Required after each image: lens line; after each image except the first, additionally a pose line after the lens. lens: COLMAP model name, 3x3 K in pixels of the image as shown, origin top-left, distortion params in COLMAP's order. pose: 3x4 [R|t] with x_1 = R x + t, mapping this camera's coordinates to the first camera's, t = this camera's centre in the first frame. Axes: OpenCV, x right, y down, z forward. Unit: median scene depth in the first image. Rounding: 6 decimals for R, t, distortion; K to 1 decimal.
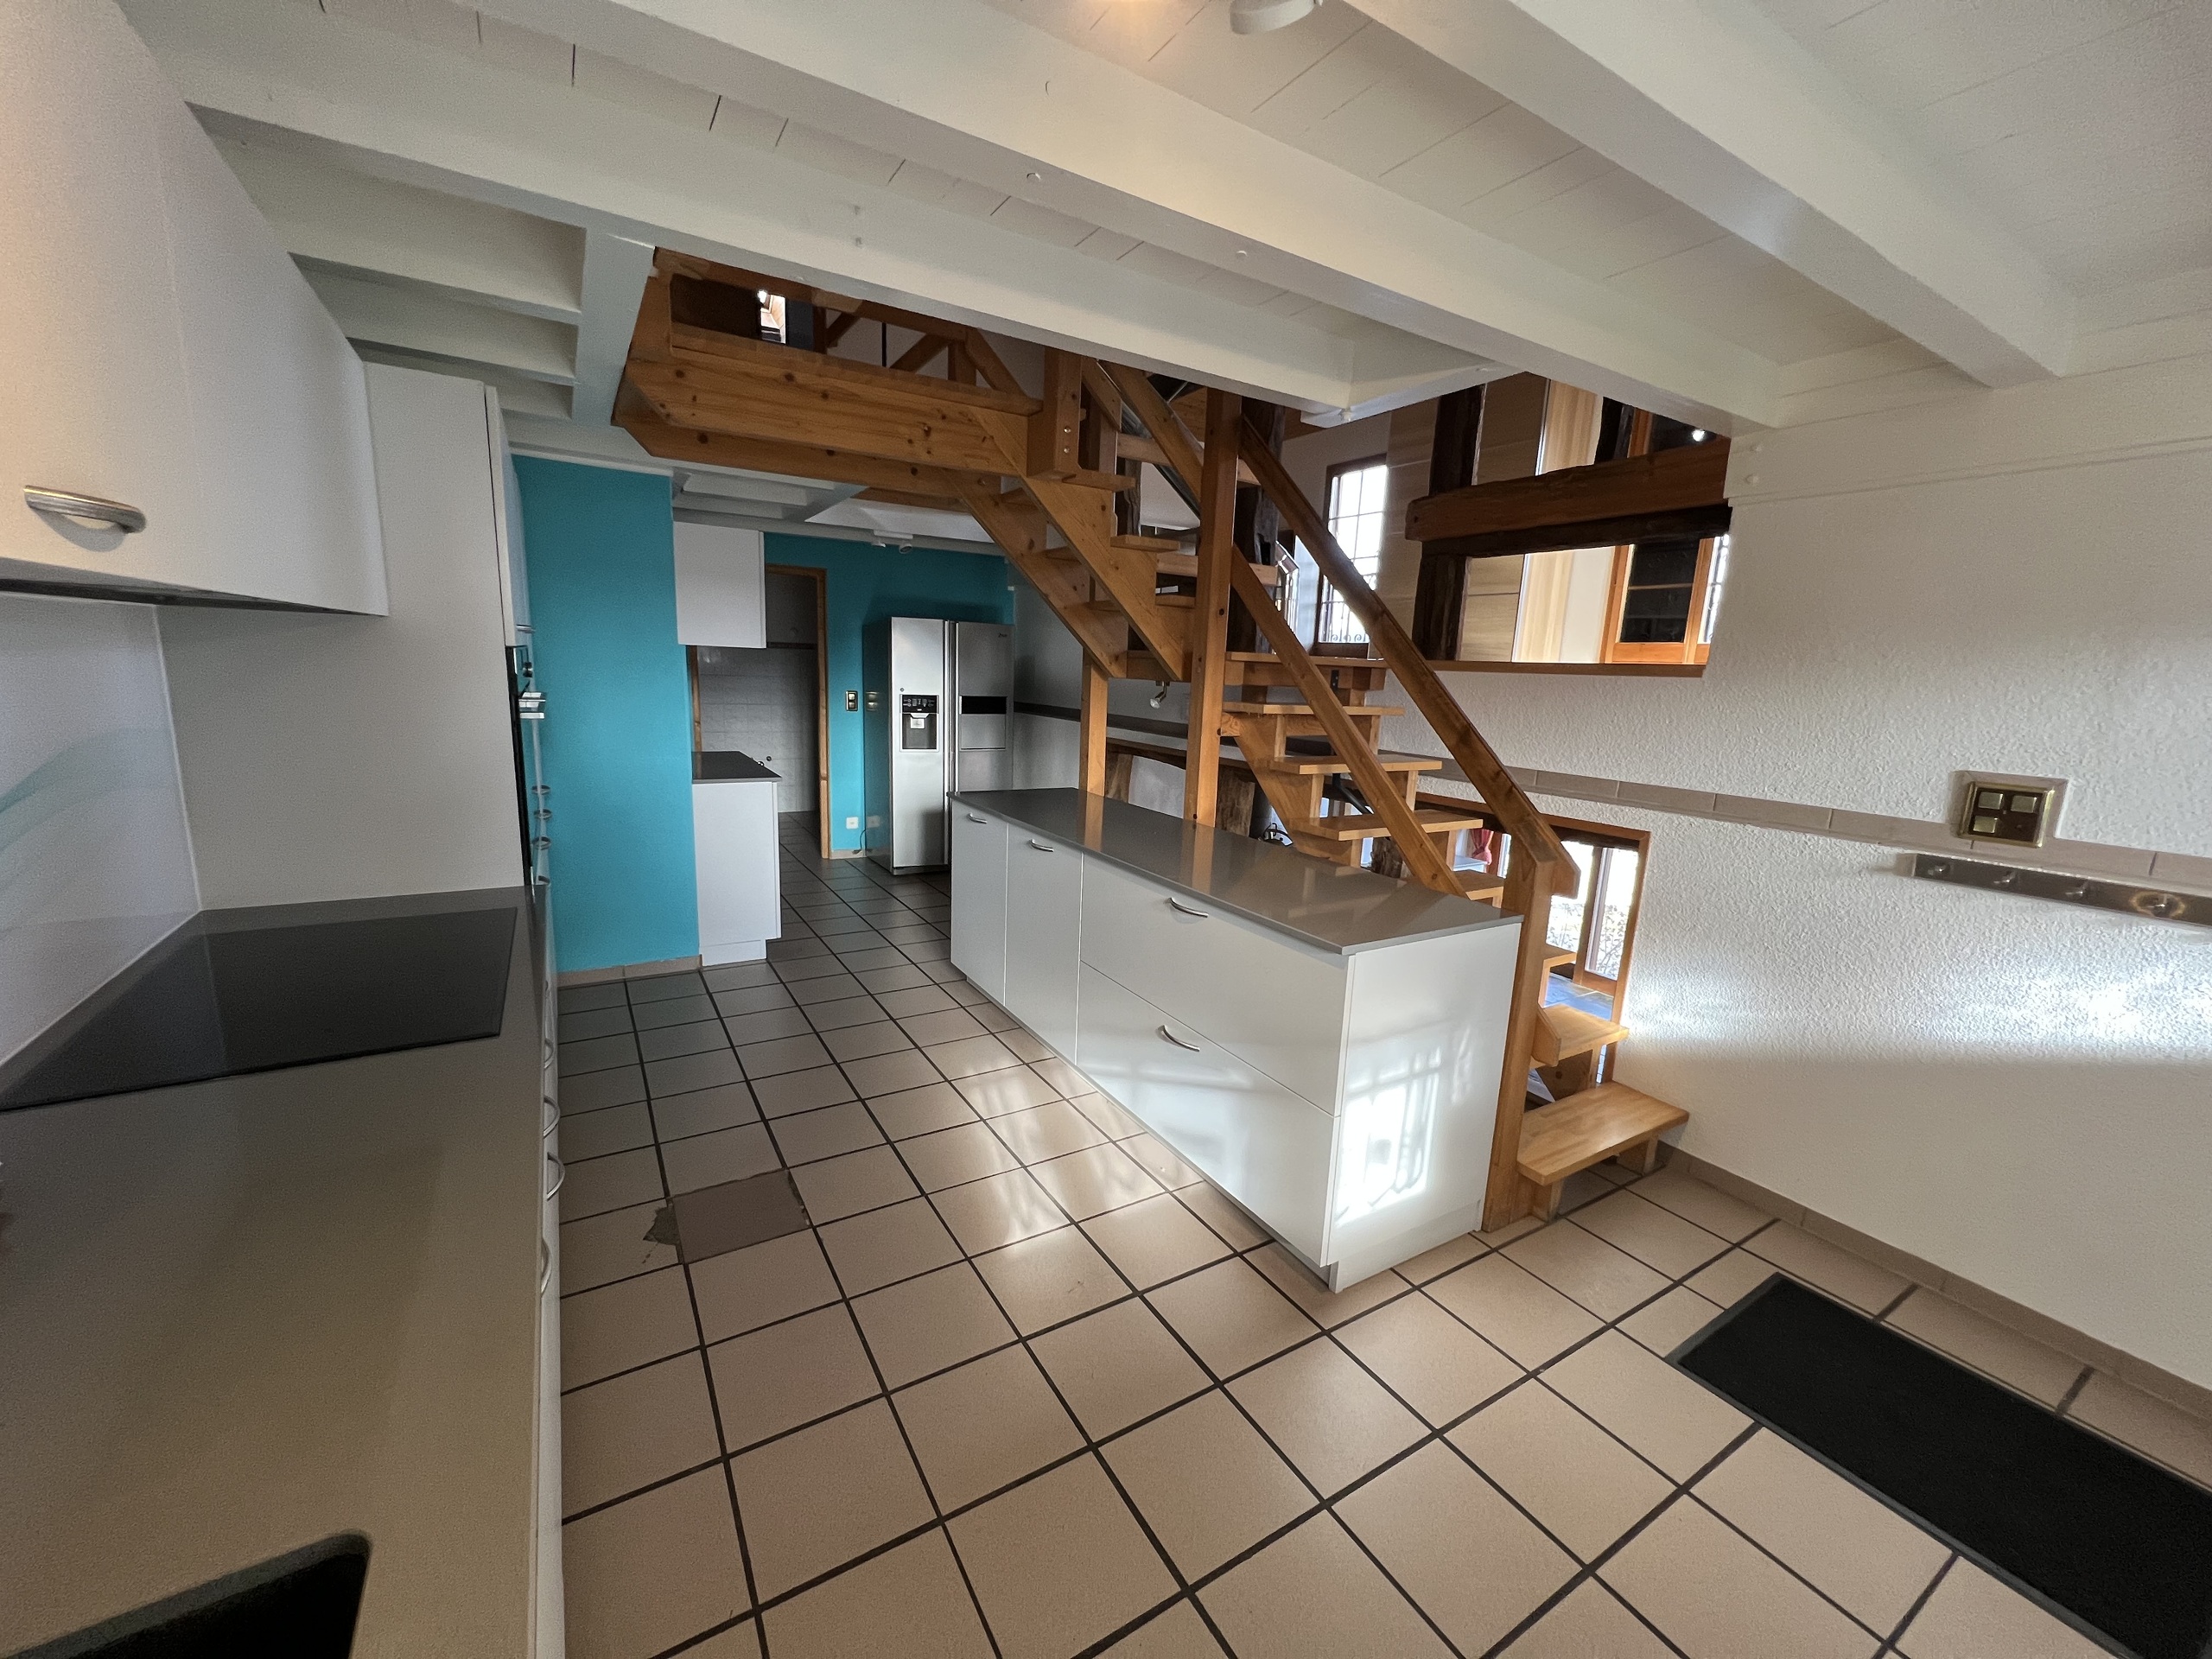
lens RADIAL K [[877.2, 0, 1106.0], [0, 877.2, 829.5], [0, 0, 1]] dist [-0.000800, -0.000068]
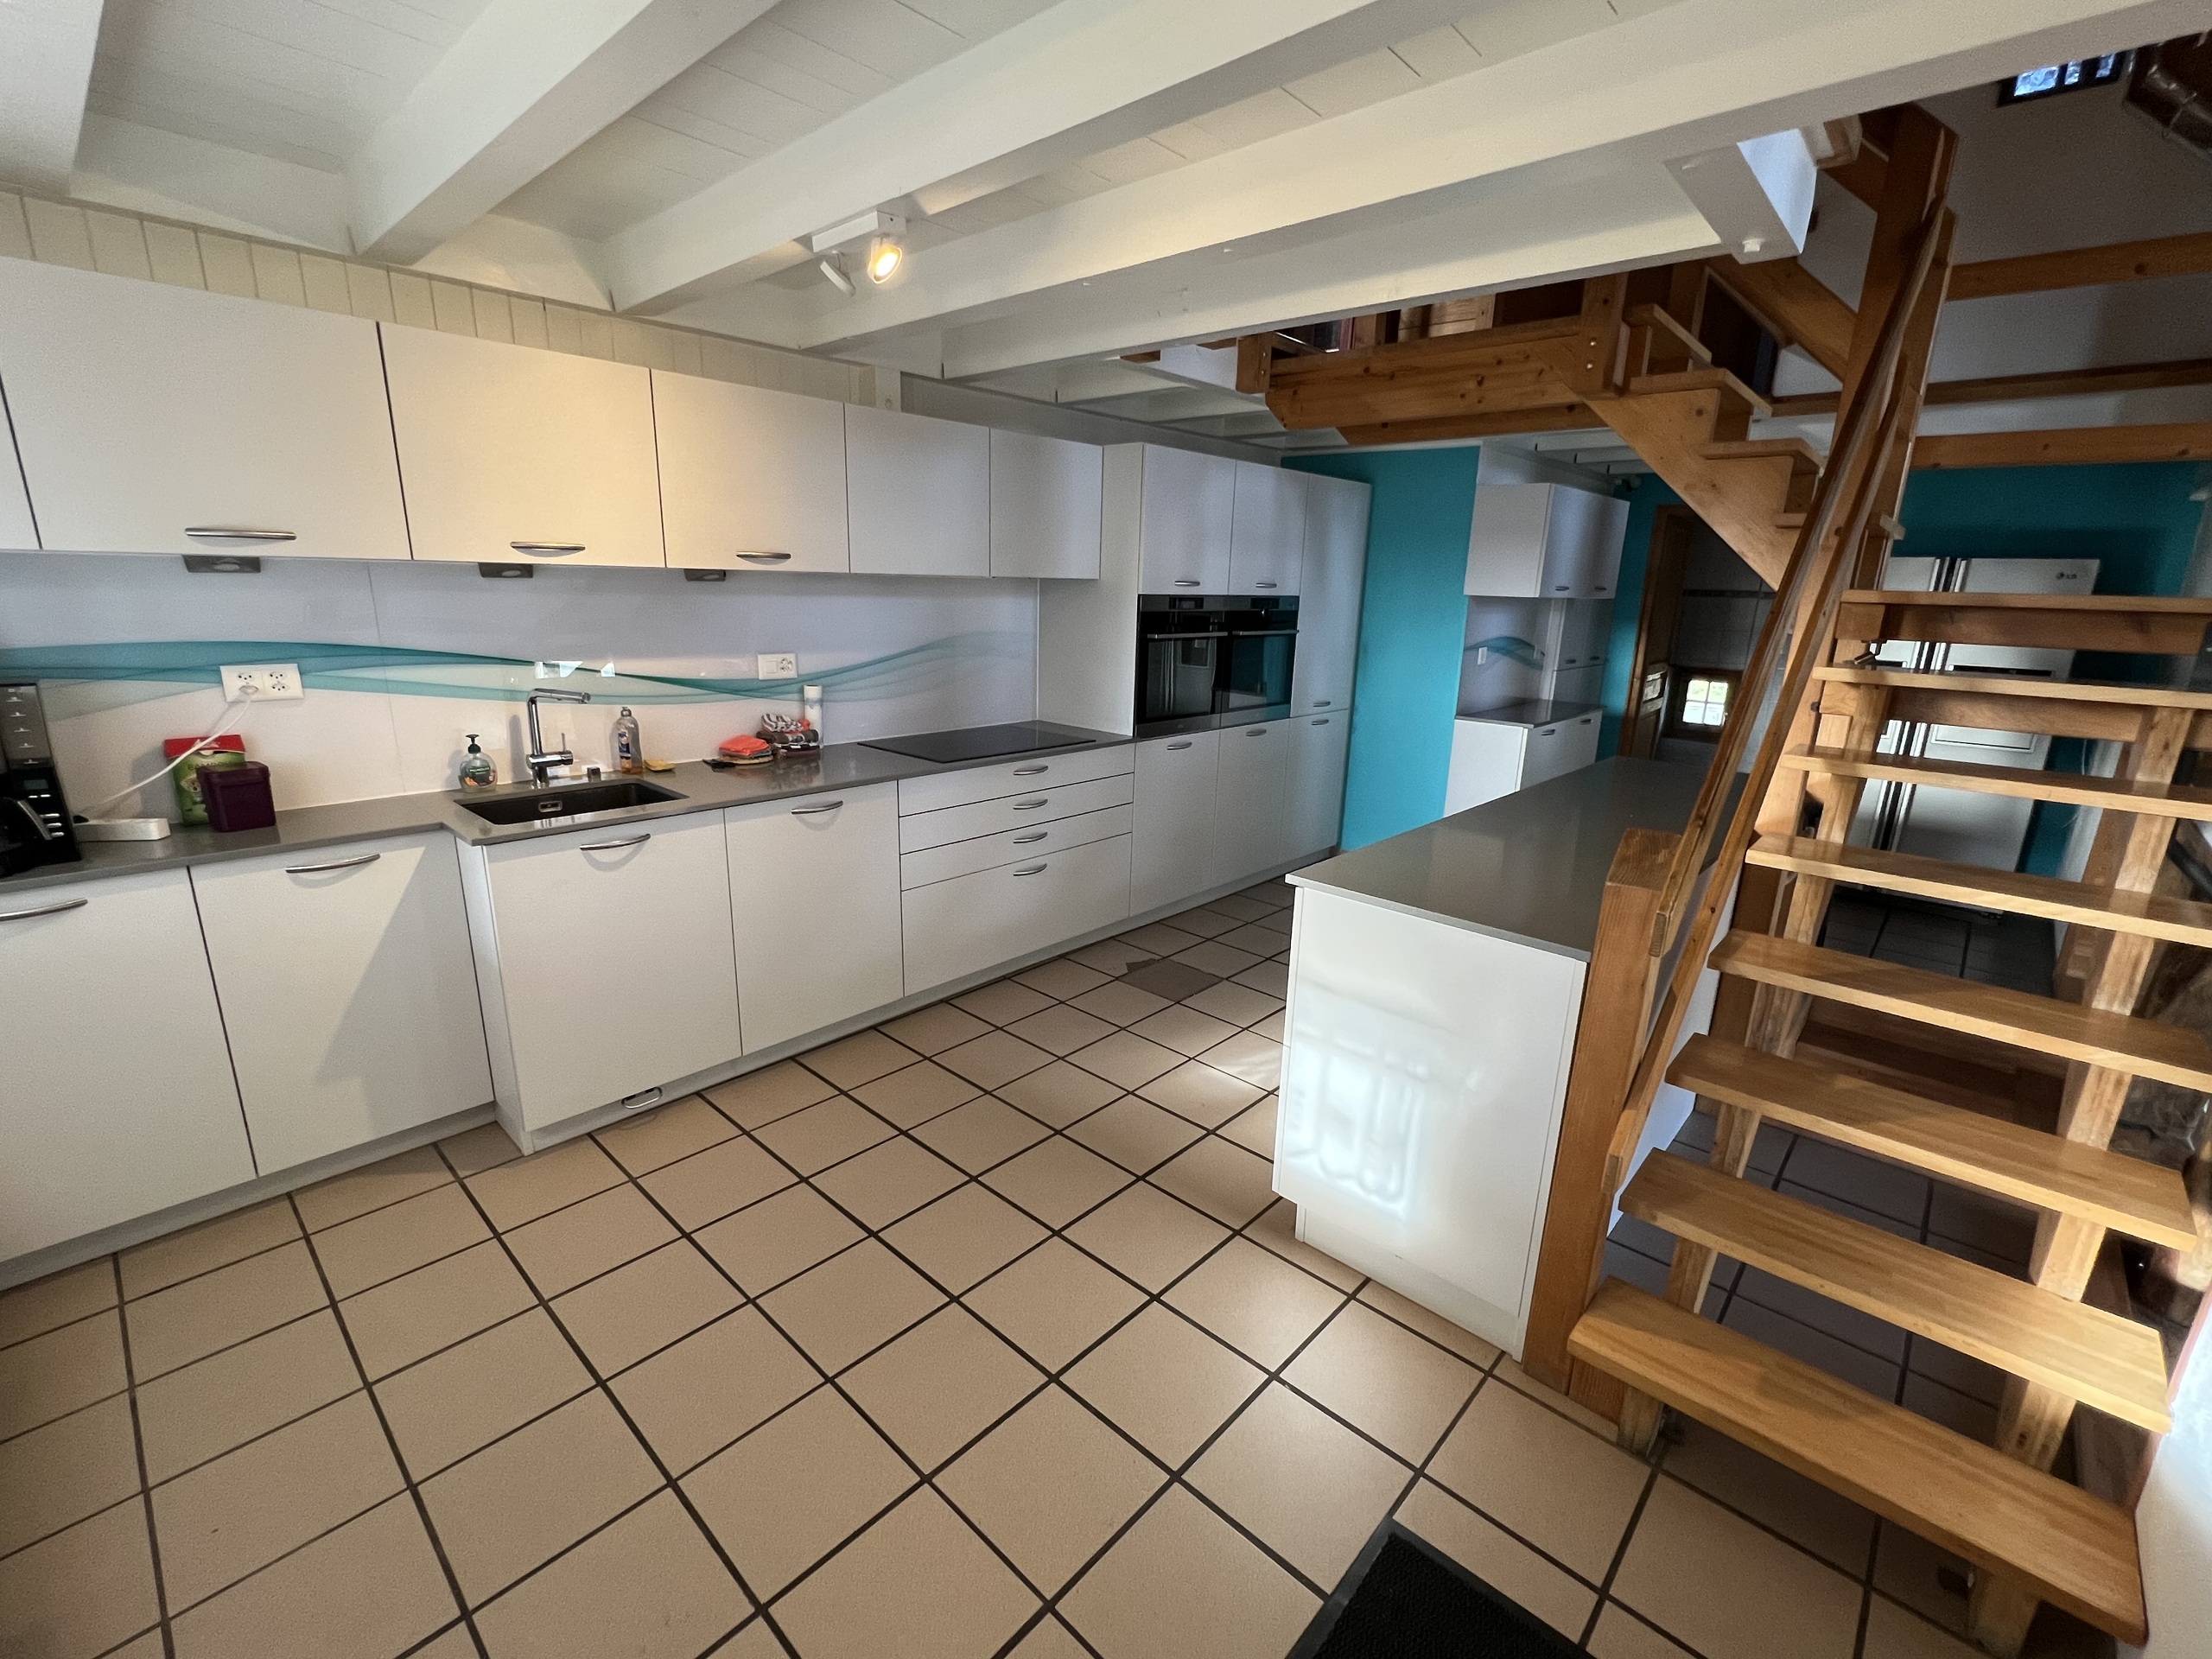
lens RADIAL K [[966.5, 0, 1106.0], [0, 966.5, 829.5], [0, 0, 1]] dist [0.001142, 0.000085]
pose [[0.275915, 0.209330, -0.938111, 0.996915], [-0.195239, 0.967856, 0.158544, -0.041398], [0.941144, 0.139411, 0.307915, 0.355204]]
